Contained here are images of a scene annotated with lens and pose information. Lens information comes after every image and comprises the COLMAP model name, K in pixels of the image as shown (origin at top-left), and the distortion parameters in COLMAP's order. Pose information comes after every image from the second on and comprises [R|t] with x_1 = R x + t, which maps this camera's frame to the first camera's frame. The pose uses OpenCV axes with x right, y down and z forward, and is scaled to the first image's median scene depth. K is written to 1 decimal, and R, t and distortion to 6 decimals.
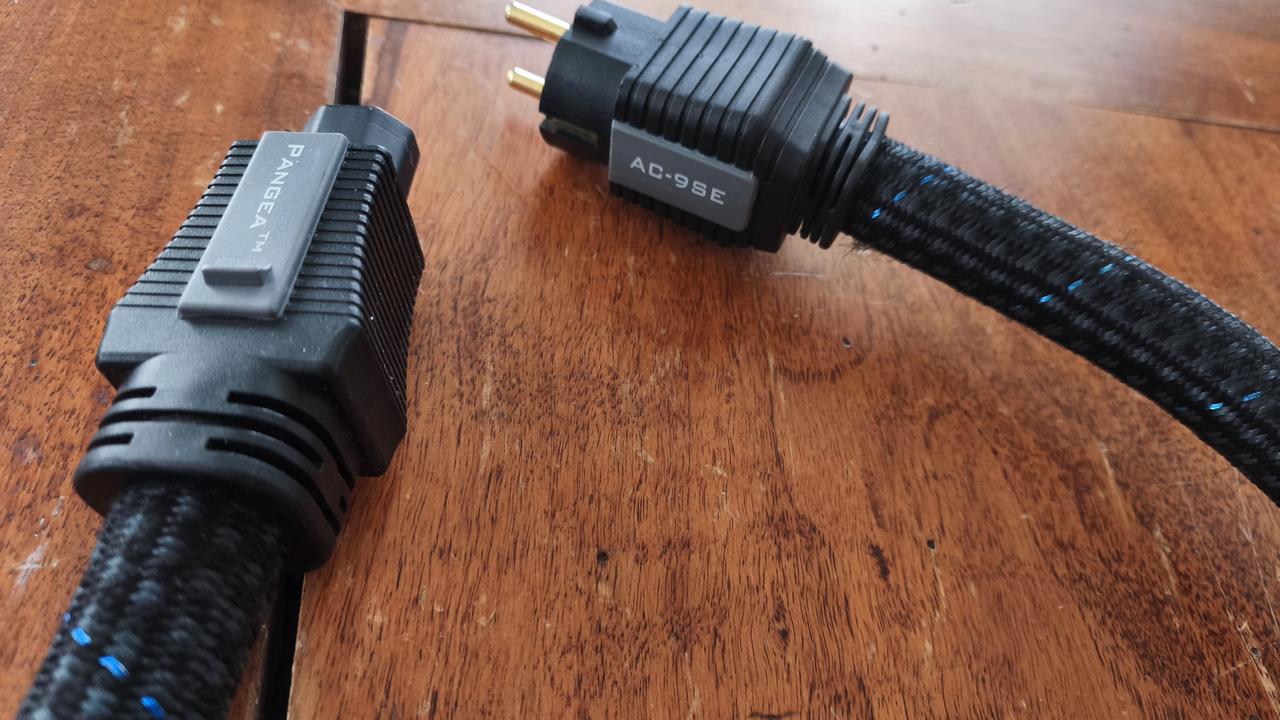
lens RADIAL K [[885.3, 0, 644.9], [0, 885.3, 363.1], [0, 0, 1]] dist [-0.001523, -0.002468]
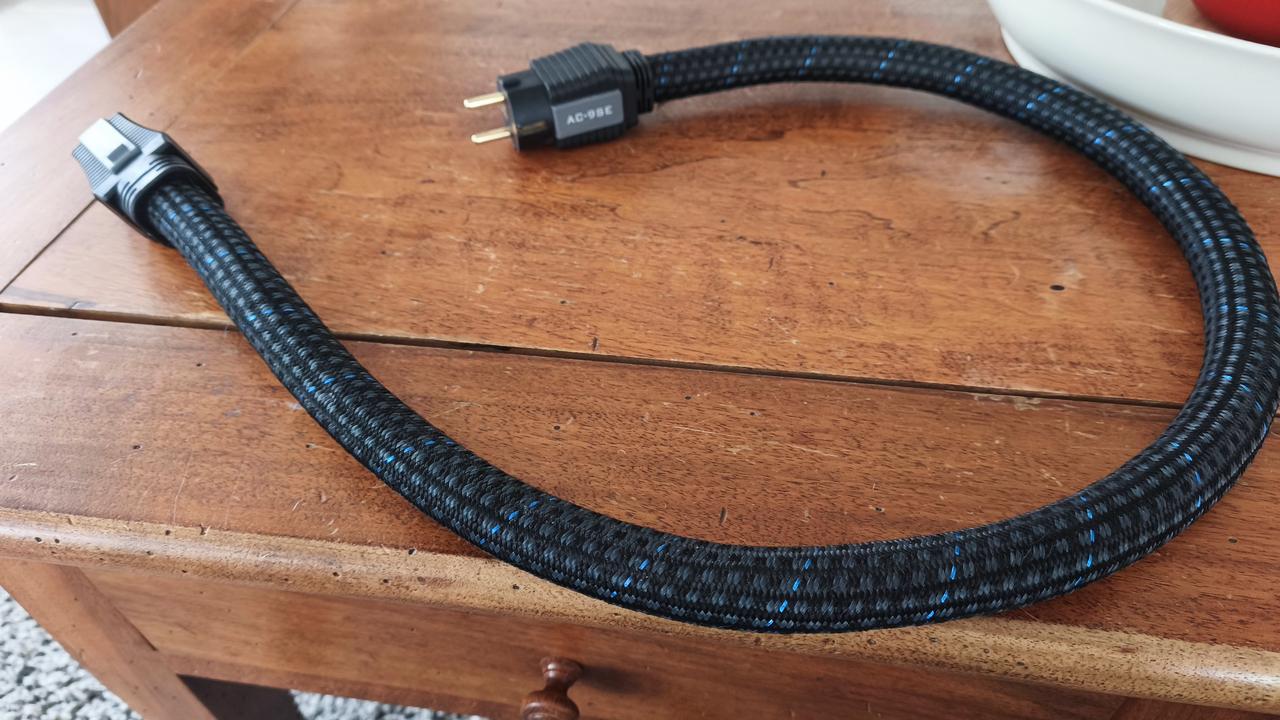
lens RADIAL K [[868.1, 0, 630.9], [0, 868.1, 360.1], [0, 0, 1]] dist [0.046272, -0.046507]
pose [[0.245857, -0.825676, 0.507754, -1.178618], [0.839805, 0.443024, 0.313779, 0.152356], [-0.484027, 0.349269, 0.802327, -0.990936]]
